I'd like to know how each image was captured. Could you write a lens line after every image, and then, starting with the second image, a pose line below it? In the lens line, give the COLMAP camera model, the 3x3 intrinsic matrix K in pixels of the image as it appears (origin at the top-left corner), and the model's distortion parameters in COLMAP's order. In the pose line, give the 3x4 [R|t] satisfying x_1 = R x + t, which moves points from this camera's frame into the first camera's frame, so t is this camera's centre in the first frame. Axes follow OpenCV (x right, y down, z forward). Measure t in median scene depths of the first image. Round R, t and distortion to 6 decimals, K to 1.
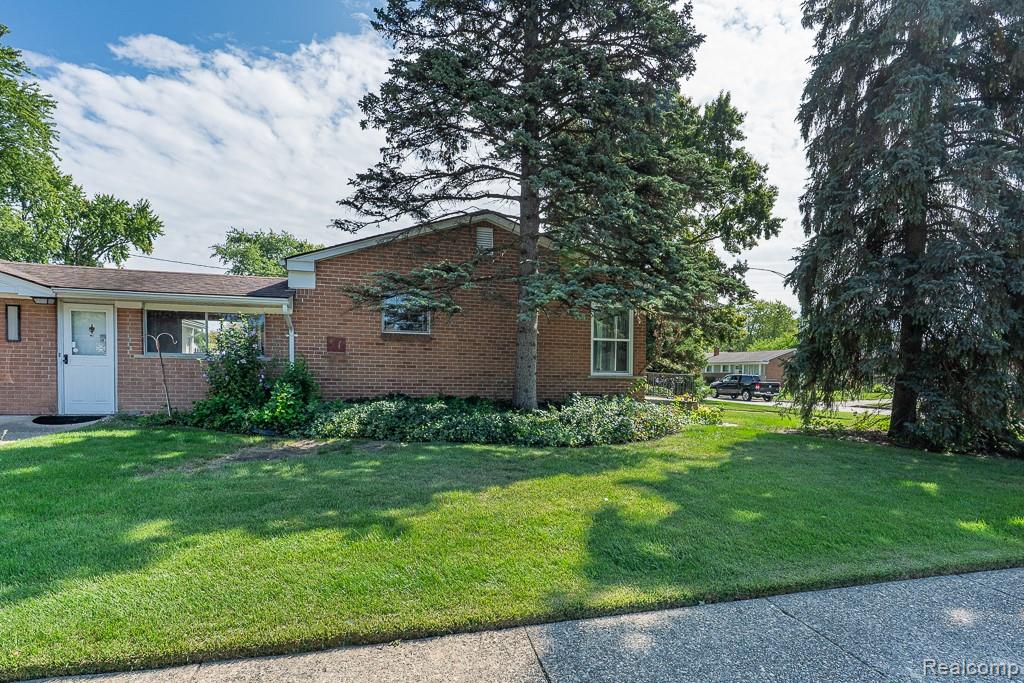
lens RADIAL K [[487.7, 0, 508.4], [0, 487.7, 386.6], [0, 0, 1]] dist [-0.004134, -0.000084]
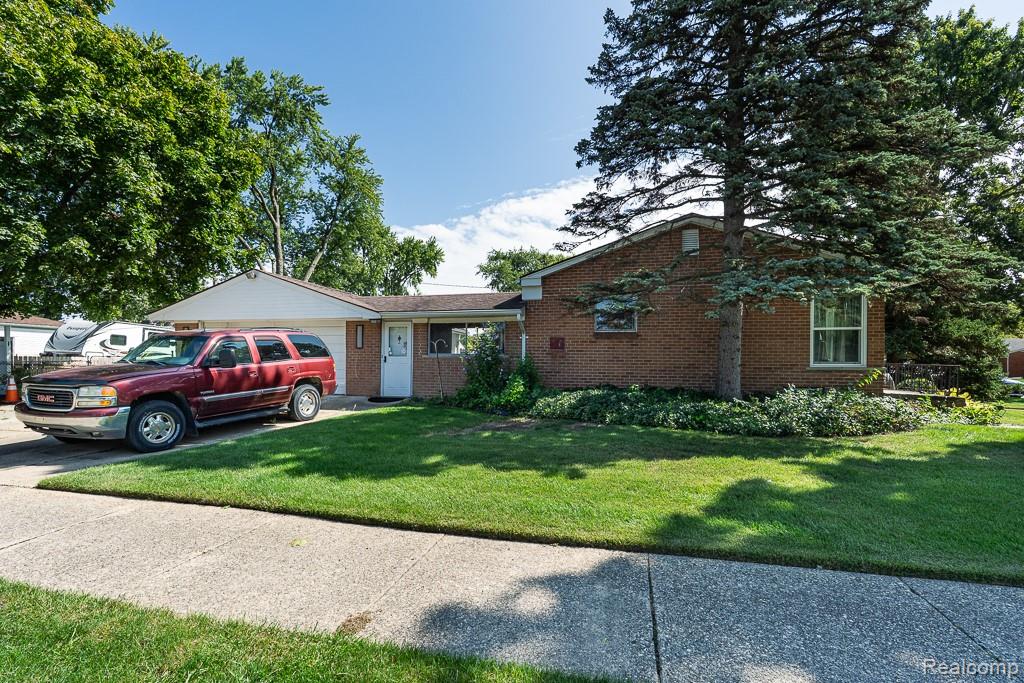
lens RADIAL K [[475.1, 0, 514.9], [0, 475.1, 331.6], [0, 0, 1]] dist [0.002129, 0.000987]
pose [[0.892774, -0.042811, -0.448466, 0.081526], [-0.003278, 0.994831, -0.101493, 0.004691], [0.450493, 0.092081, 0.888019, -0.099043]]
